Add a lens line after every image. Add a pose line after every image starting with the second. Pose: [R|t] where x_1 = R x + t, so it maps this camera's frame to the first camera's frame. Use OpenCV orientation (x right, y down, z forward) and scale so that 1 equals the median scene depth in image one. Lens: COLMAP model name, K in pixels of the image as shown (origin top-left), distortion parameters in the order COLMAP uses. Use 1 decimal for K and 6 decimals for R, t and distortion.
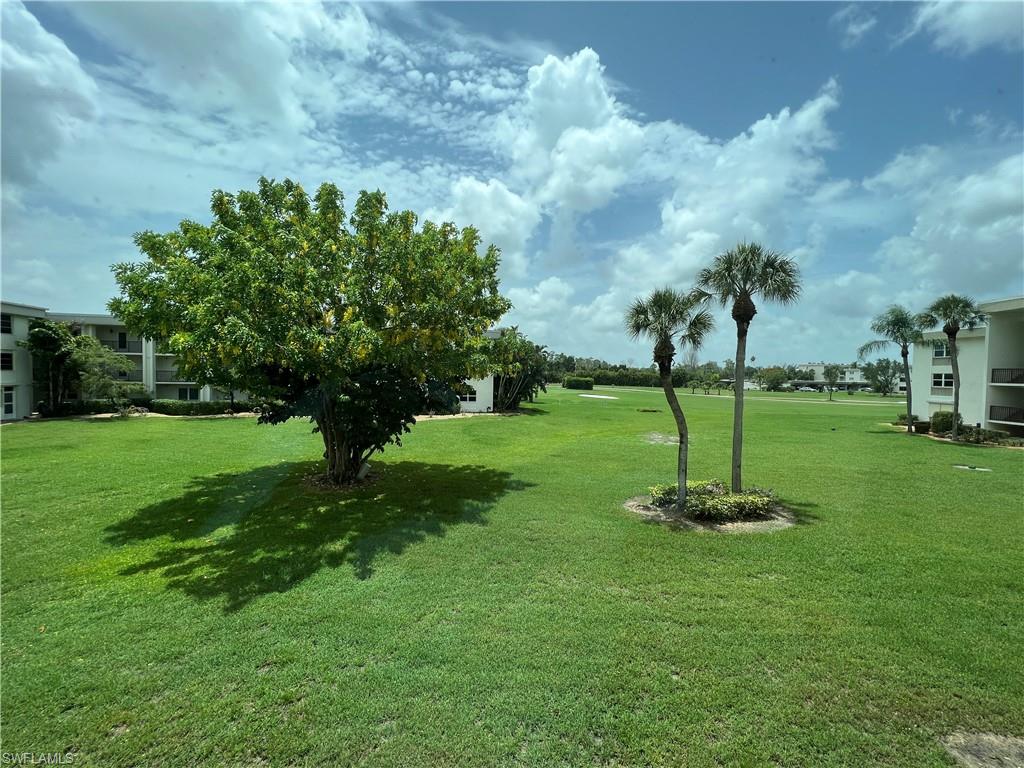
lens RADIAL K [[409.4, 0, 513.0], [0, 409.4, 382.0], [0, 0, 1]] dist [-0.000794, 0.000581]
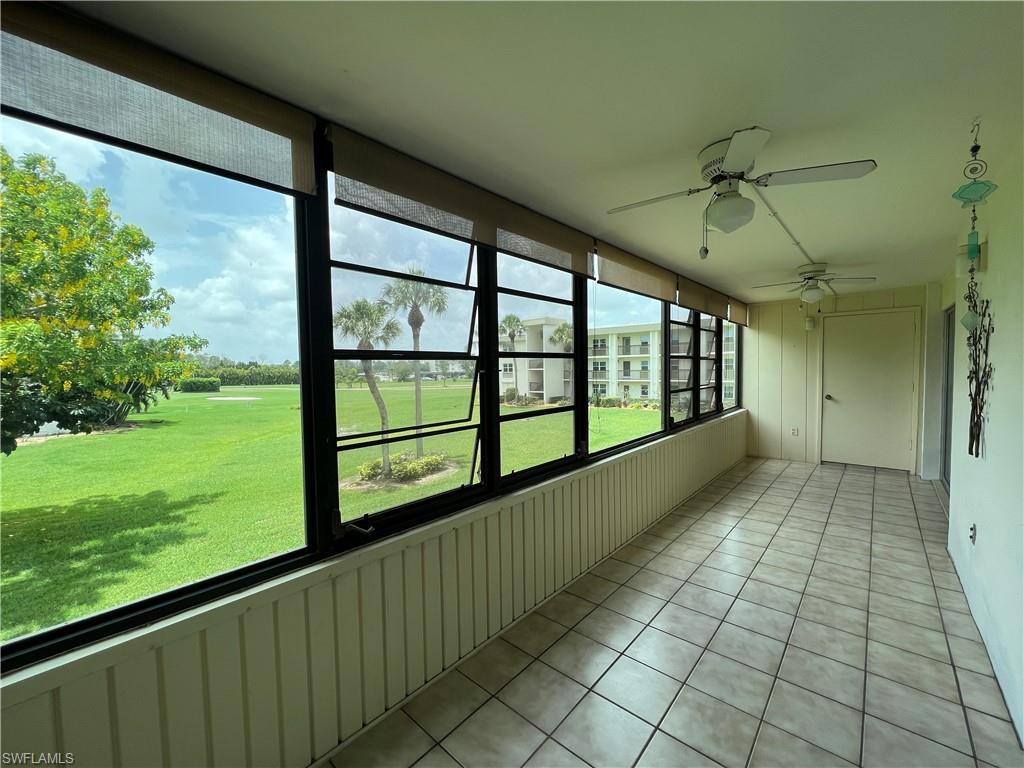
lens RADIAL K [[409.4, 0, 507.4], [0, 409.4, 385.6], [0, 0, 1]] dist [-0.000794, 0.000581]
pose [[0.675736, -0.061587, 0.734566, -0.107070], [0.046872, 0.998077, 0.040562, -0.000280], [-0.735652, 0.007021, 0.677324, -0.050267]]
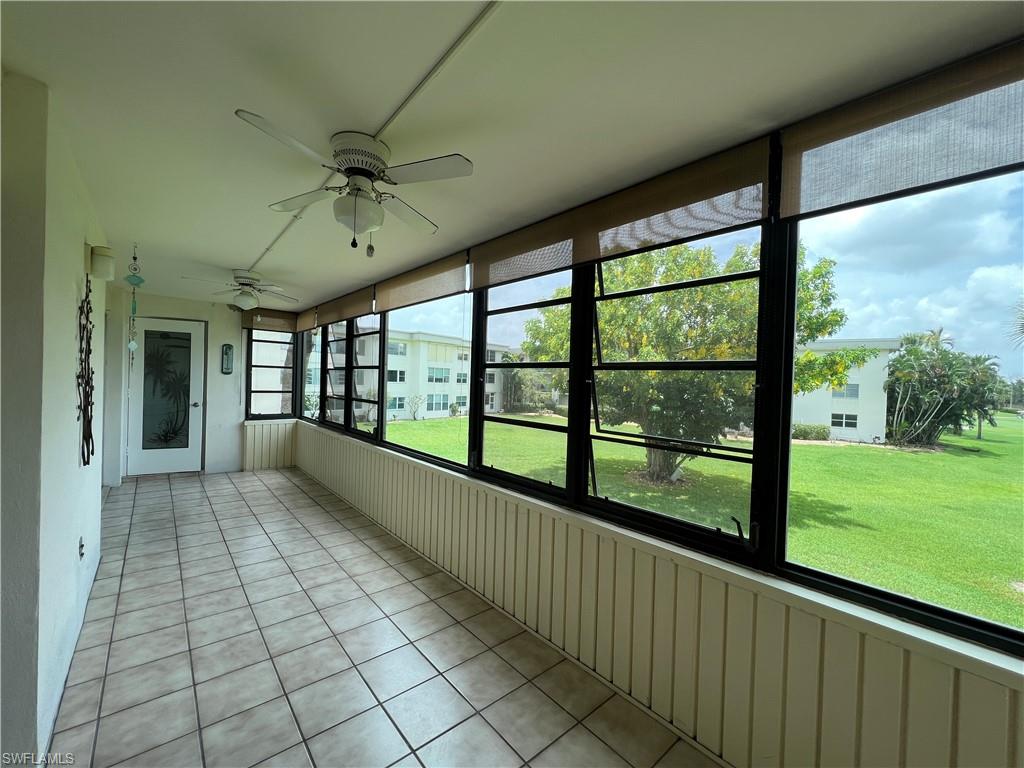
lens RADIAL K [[409.4, 0, 511.4], [0, 409.4, 387.8], [0, 0, 1]] dist [-0.000794, 0.000581]
pose [[0.650588, 0.016436, -0.759253, 0.112879], [-0.037868, 0.999224, -0.010817, 0.004583], [0.758486, 0.035789, 0.650706, -0.052901]]
